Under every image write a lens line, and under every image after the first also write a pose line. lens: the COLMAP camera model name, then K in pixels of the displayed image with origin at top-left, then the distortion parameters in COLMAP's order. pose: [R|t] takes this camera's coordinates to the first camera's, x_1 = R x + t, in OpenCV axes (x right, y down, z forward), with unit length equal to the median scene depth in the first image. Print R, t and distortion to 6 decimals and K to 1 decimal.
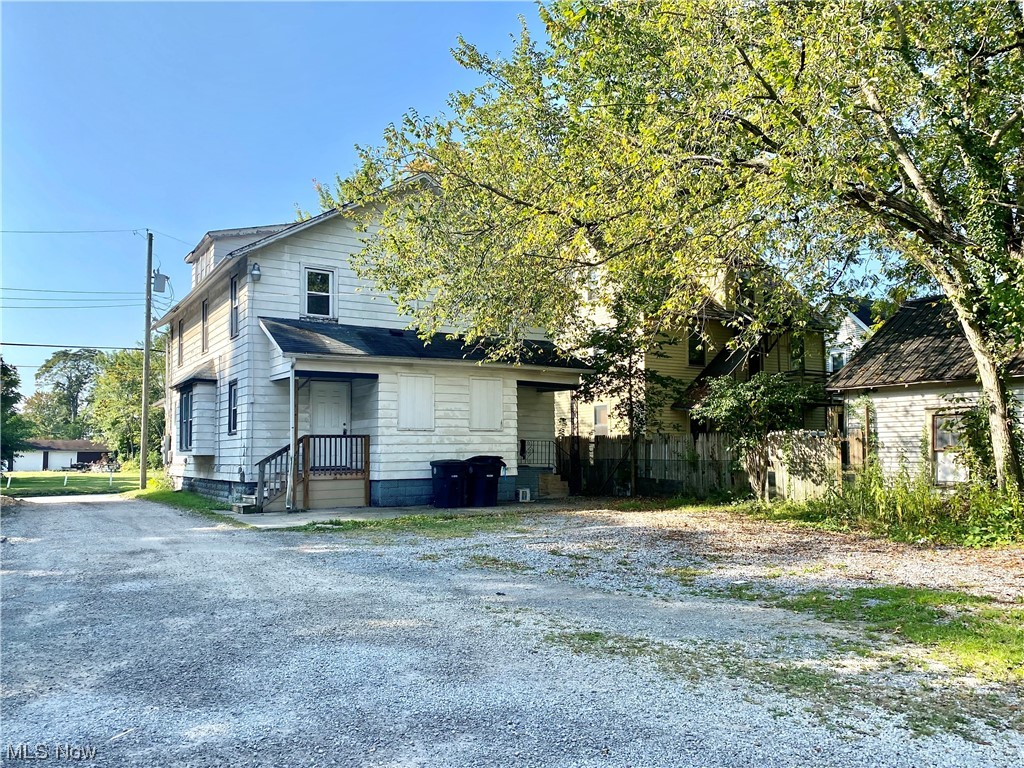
lens RADIAL K [[813.2, 0, 512.0], [0, 813.2, 384.0], [0, 0, 1]] dist [0.095449, -0.006260]
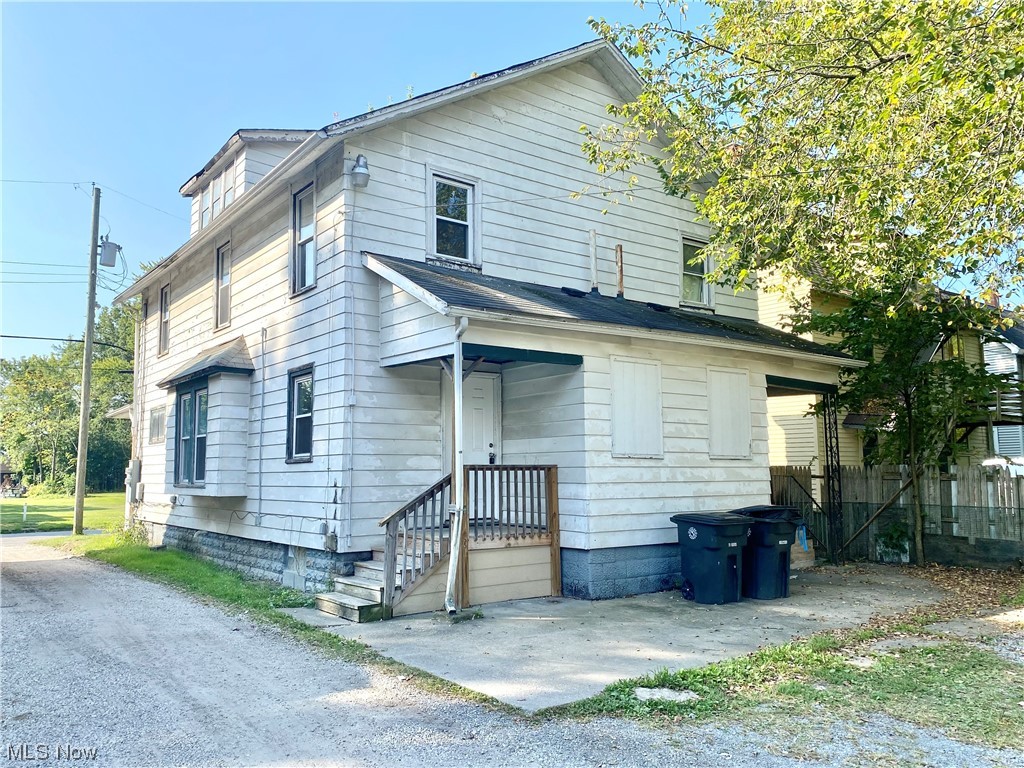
lens RADIAL K [[814.8, 0, 507.2], [0, 814.8, 371.9], [0, 0, 1]] dist [0.123012, -0.146157]
pose [[0.996080, 0.014999, 0.087175, -0.247499], [-0.011631, 0.999171, -0.039009, 0.019589], [-0.087688, 0.037842, 0.995429, 0.422071]]
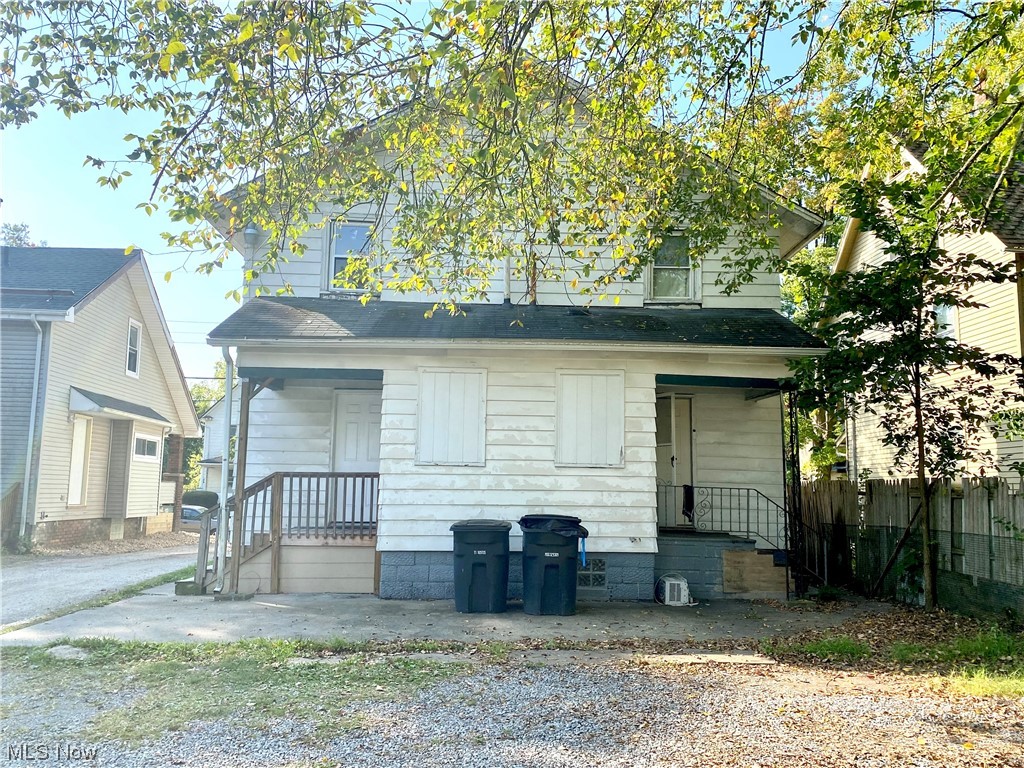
lens RADIAL K [[813.2, 0, 512.0], [0, 813.2, 384.0], [0, 0, 1]] dist [0.095449, -0.006260]
pose [[0.870056, -0.045602, -0.490839, 0.196333], [0.021325, 0.998262, -0.054944, 0.030558], [0.492491, 0.037338, 0.869516, 0.496967]]
